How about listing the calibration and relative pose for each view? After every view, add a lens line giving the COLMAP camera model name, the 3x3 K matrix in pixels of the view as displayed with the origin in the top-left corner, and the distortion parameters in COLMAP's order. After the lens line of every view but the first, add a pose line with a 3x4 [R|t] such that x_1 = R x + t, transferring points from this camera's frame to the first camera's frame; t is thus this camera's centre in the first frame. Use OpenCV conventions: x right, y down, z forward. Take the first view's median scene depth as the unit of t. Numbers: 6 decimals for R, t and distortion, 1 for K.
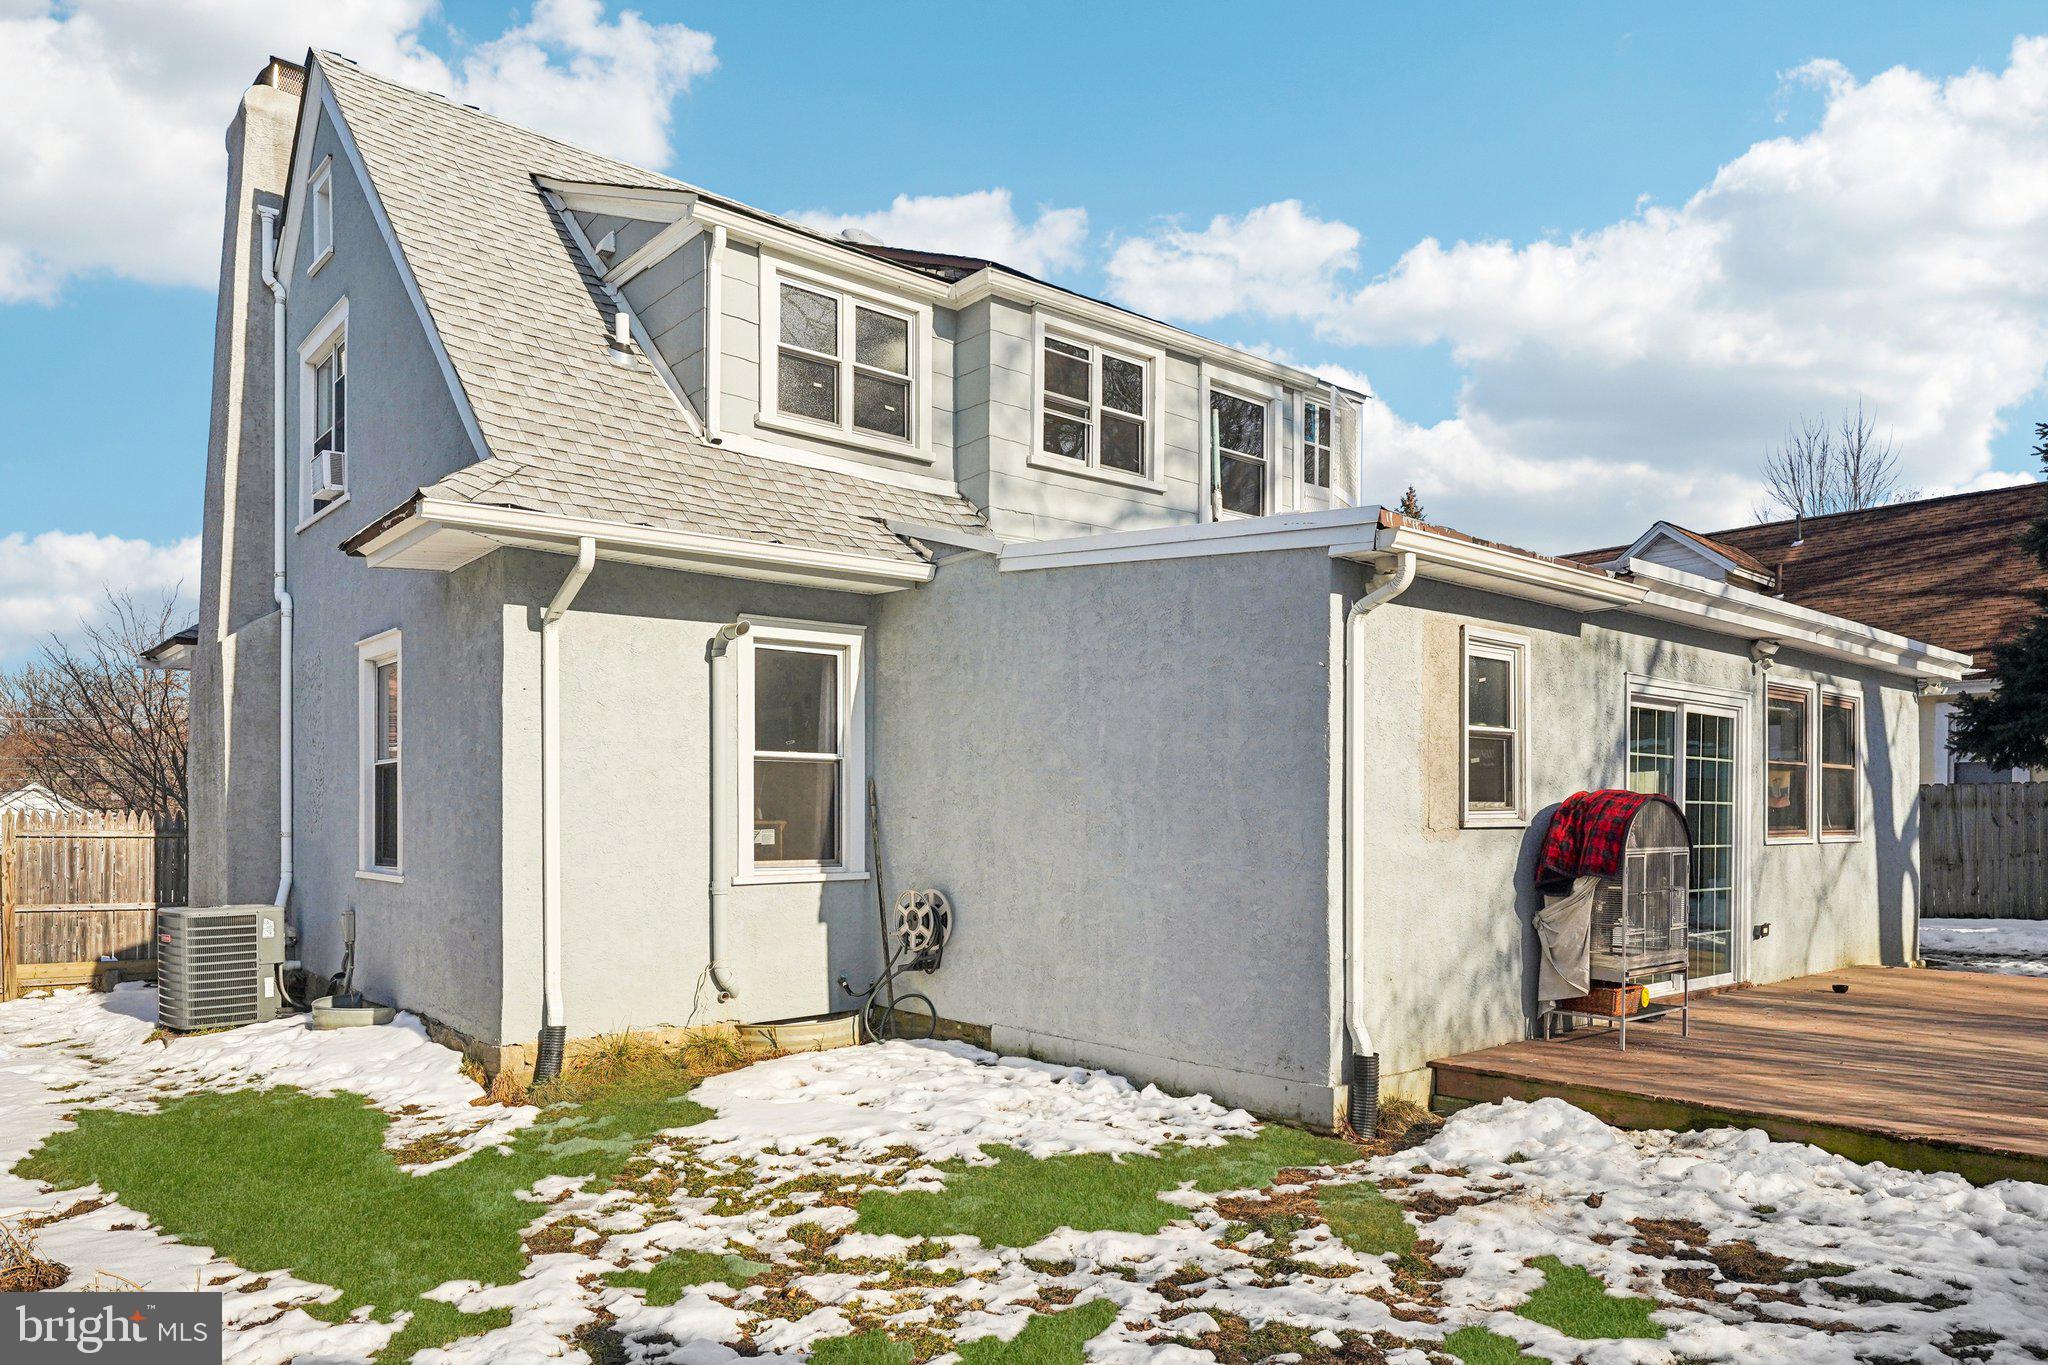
lens RADIAL K [[1305.4, 0, 1020.2], [0, 1305.4, 829.2], [0, 0, 1]] dist [0.000540, -0.000581]
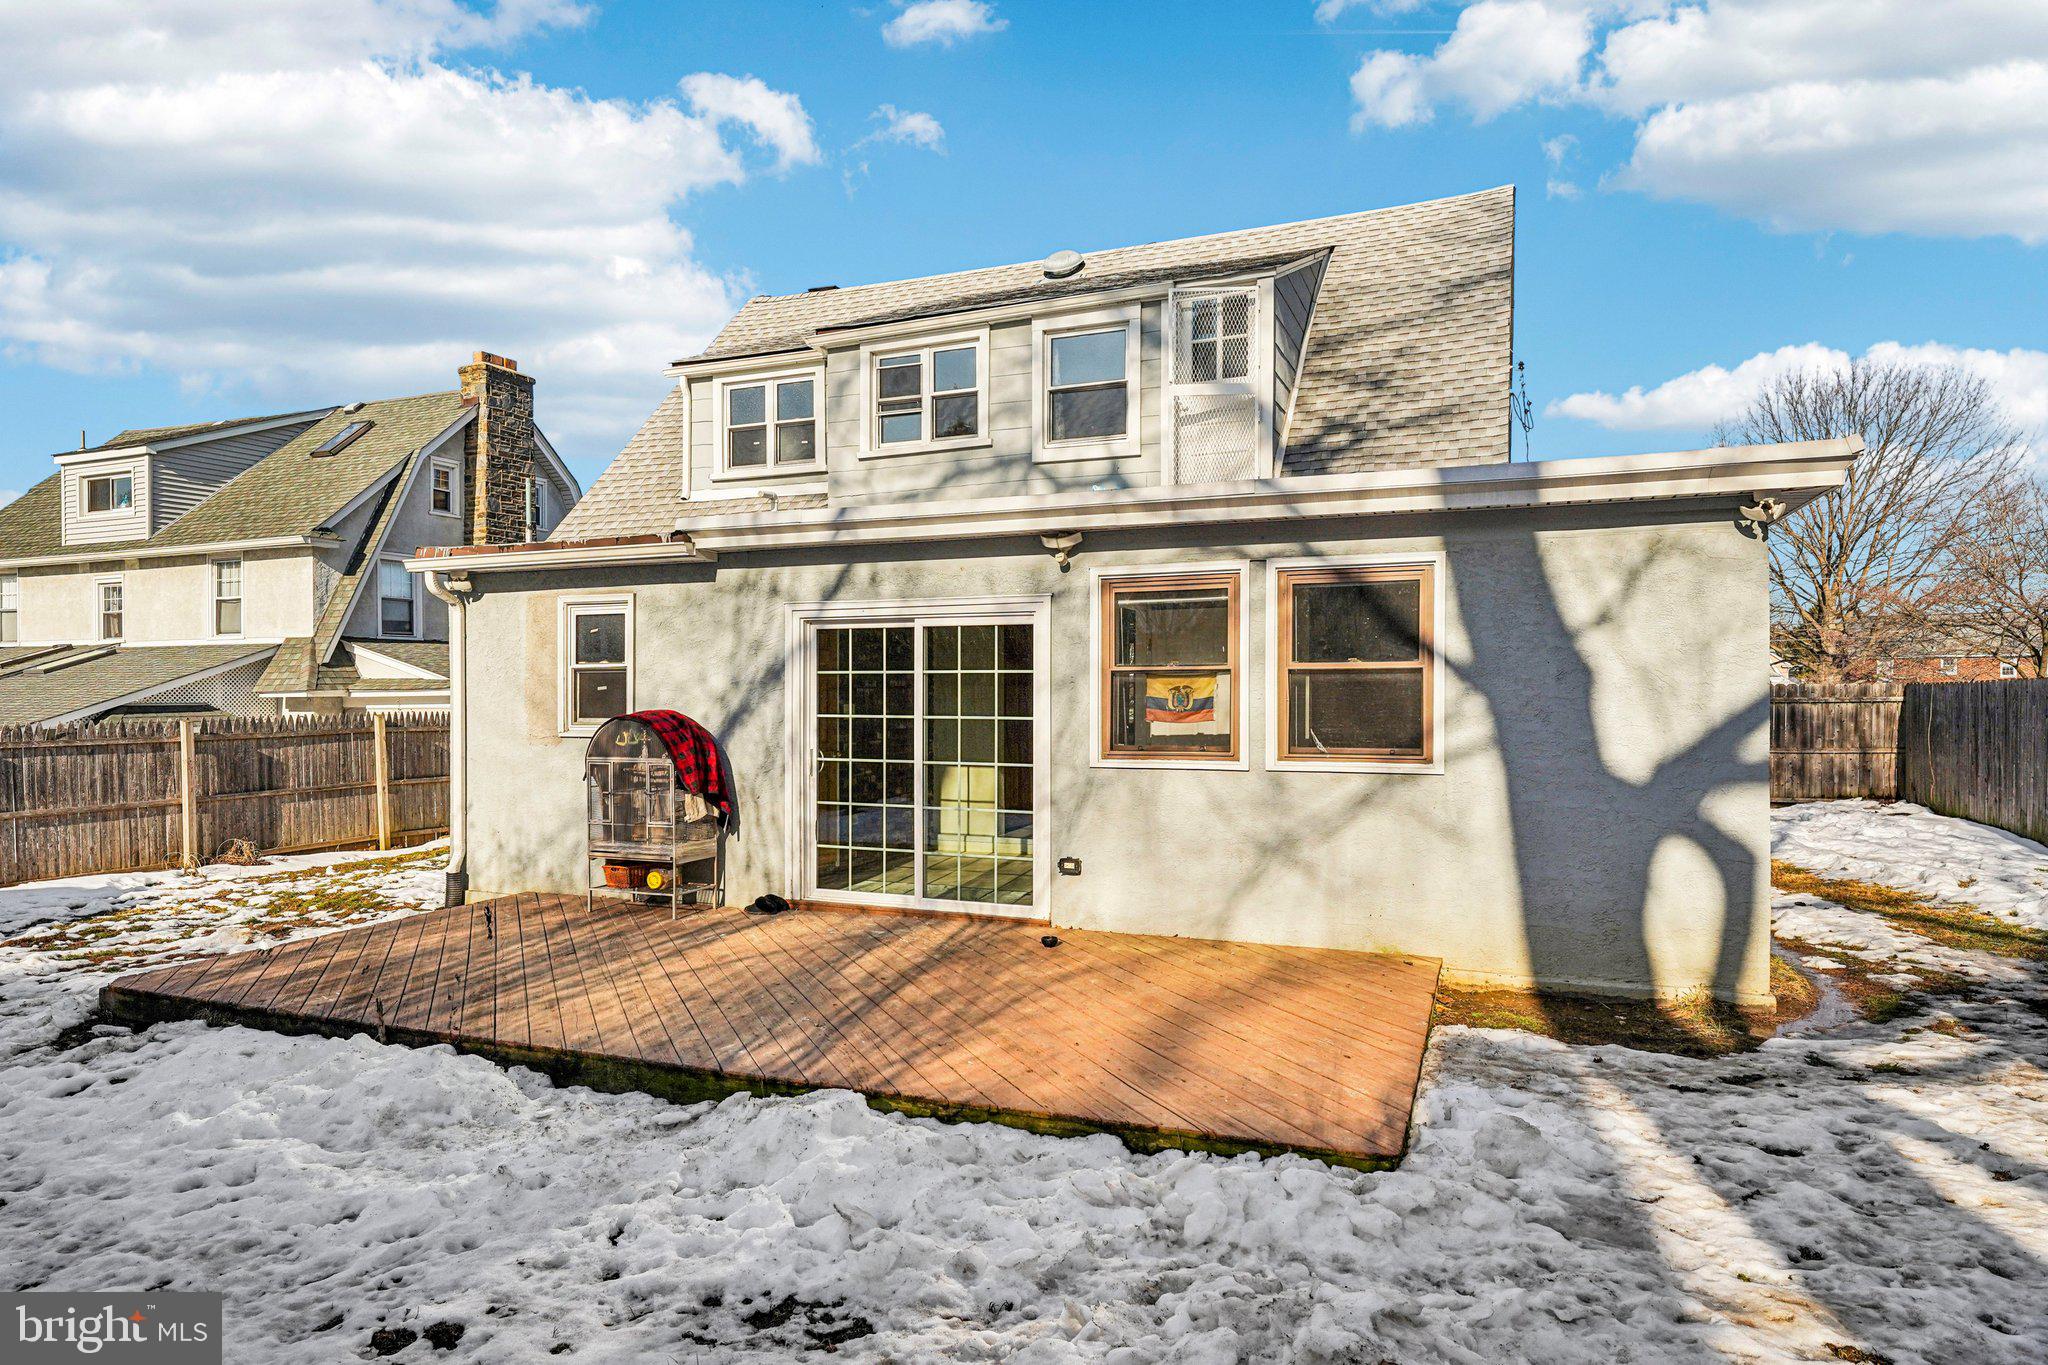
lens RADIAL K [[1201.6, 0, 1024.0], [0, 1201.6, 682.5], [0, 0, 1]] dist [-0.000061, 0.000319]
pose [[0.461924, -0.007547, -0.886887, 1.339758], [-0.004351, 0.999932, -0.010775, -0.038248], [0.886909, 0.008836, 0.461860, 0.645639]]
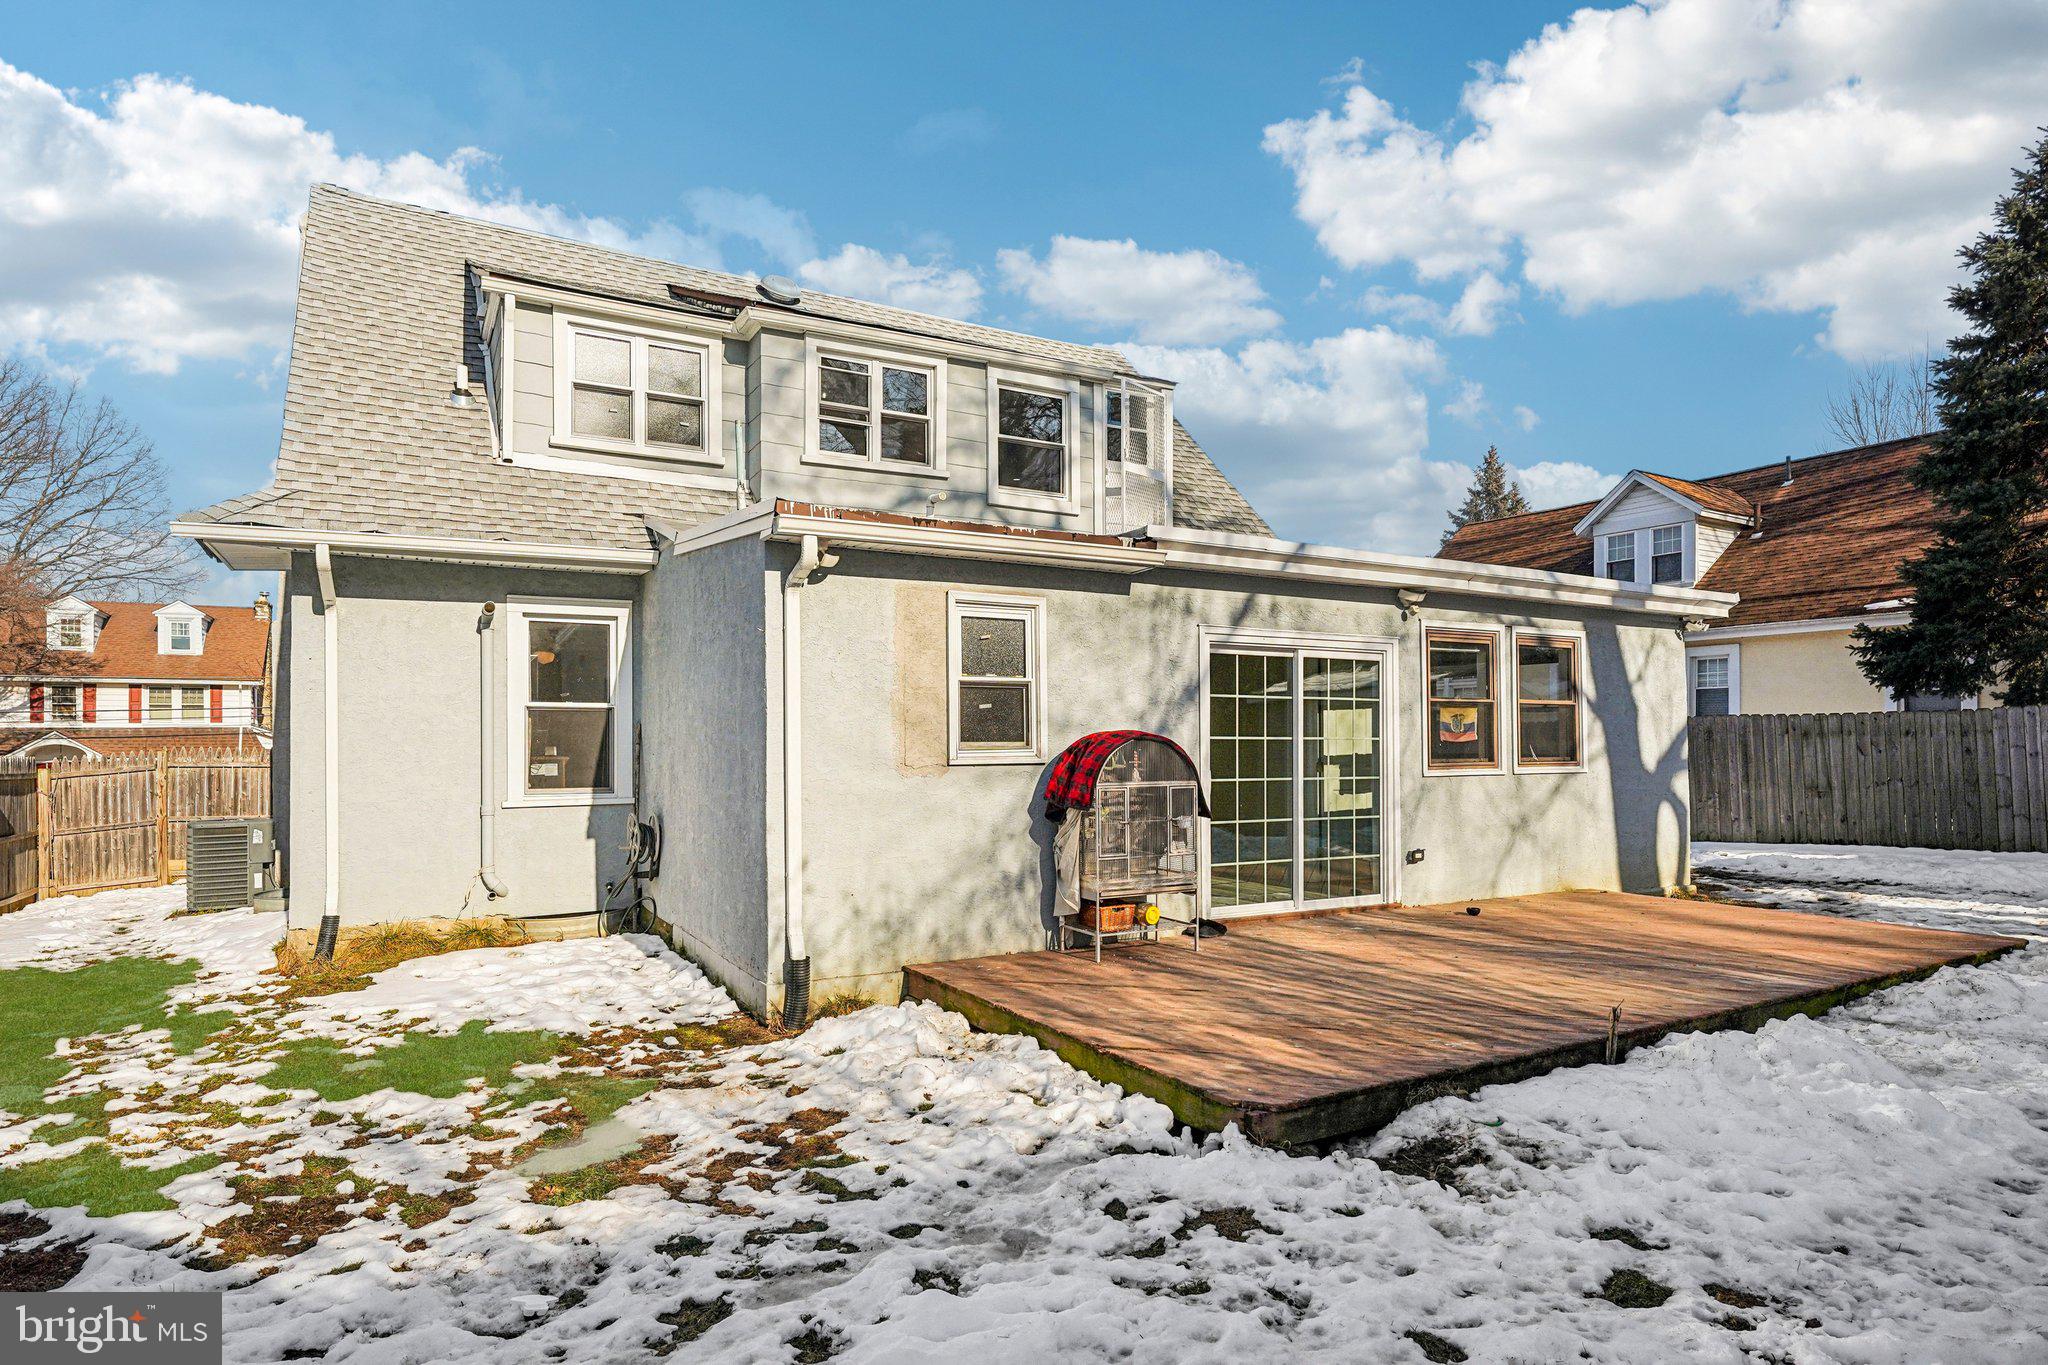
lens RADIAL K [[1106.4, 0, 1026.3], [0, 1106.4, 732.7], [0, 0, 1]] dist [-0.003221, -0.000538]
pose [[0.981460, -0.005739, -0.191579, 0.455511], [0.002204, 0.999823, -0.018658, -0.008762], [0.191652, 0.017890, 0.981300, 0.036632]]
